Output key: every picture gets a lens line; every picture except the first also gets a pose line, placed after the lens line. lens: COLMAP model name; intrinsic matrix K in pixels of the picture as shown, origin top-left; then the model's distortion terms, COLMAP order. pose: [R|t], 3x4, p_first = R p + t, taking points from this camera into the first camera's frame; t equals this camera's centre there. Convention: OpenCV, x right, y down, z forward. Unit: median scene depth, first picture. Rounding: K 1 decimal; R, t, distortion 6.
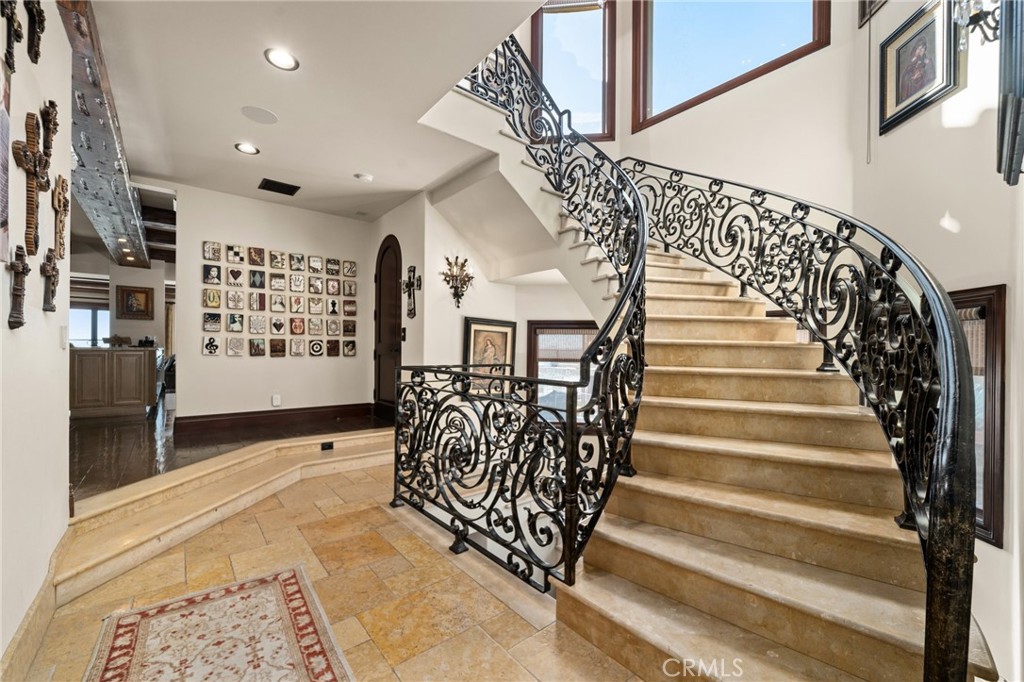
lens RADIAL K [[418.4, 0, 509.5], [0, 418.4, 352.4], [0, 0, 1]] dist [-0.000419, -0.000113]
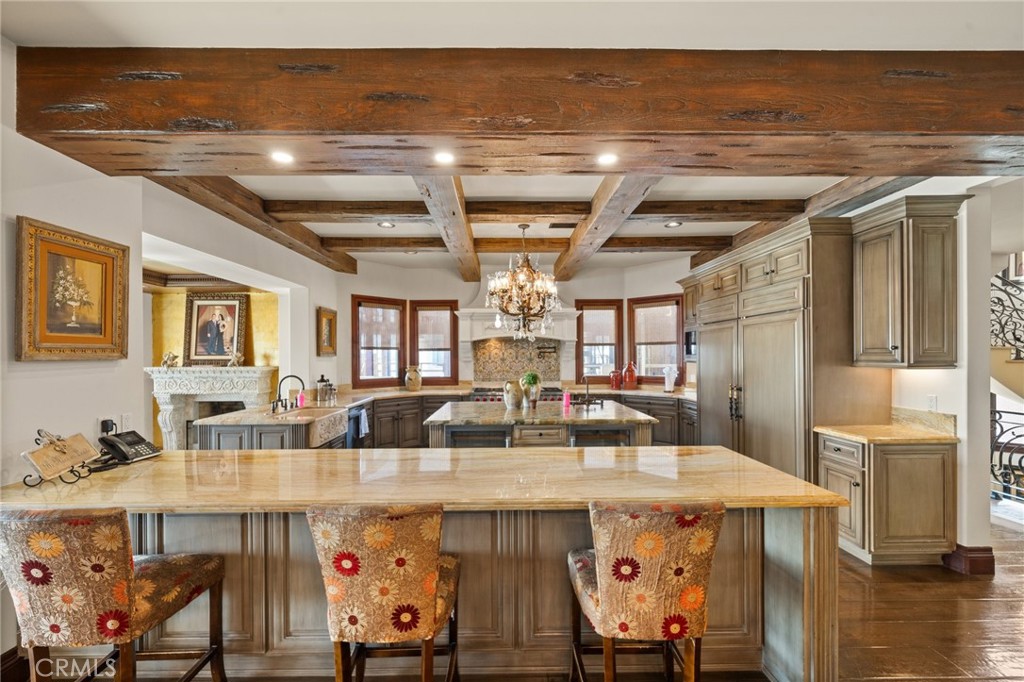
lens RADIAL K [[428.4, 0, 507.6], [0, 428.4, 355.4], [0, 0, 1]] dist [-0.000510, -0.000210]
pose [[0.617653, -0.009685, 0.786391, -3.864816], [0.010901, 0.999934, 0.003753, -0.307936], [-0.786375, 0.006254, 0.617718, 2.501744]]
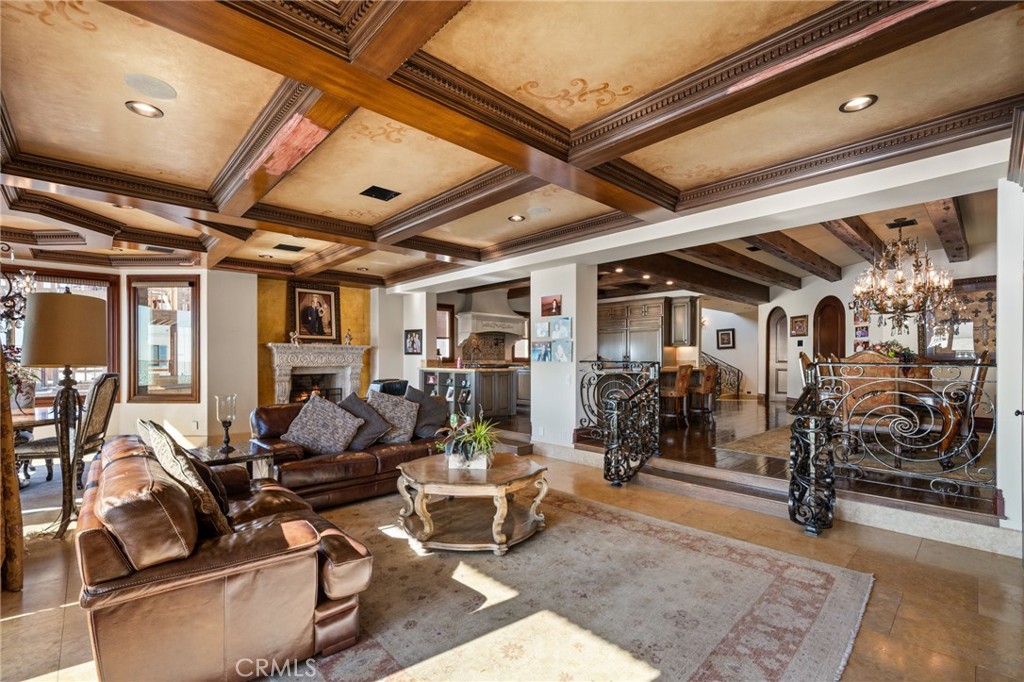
lens RADIAL K [[445.1, 0, 506.4], [0, 445.1, 360.1], [0, 0, 1]] dist [0.001324, 0.000207]
pose [[-0.068331, -0.009643, 0.997616, -7.053292], [0.000055, 0.999953, 0.009669, -0.121843], [-0.997663, 0.000716, -0.068327, 4.943231]]
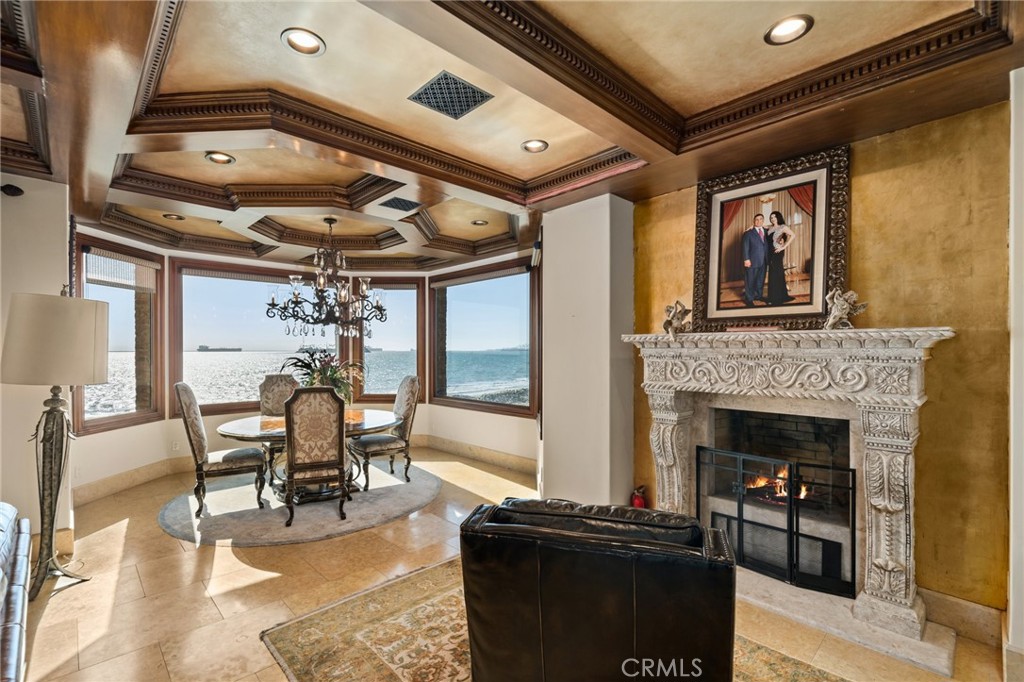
lens RADIAL K [[455.0, 0, 509.2], [0, 455.0, 351.9], [0, 0, 1]] dist [-0.000932, 0.000104]
pose [[0.996093, -0.007986, 0.087954, -3.634848], [0.007588, 0.999959, 0.004855, -0.178590], [-0.087989, -0.004168, 0.996113, 4.981503]]
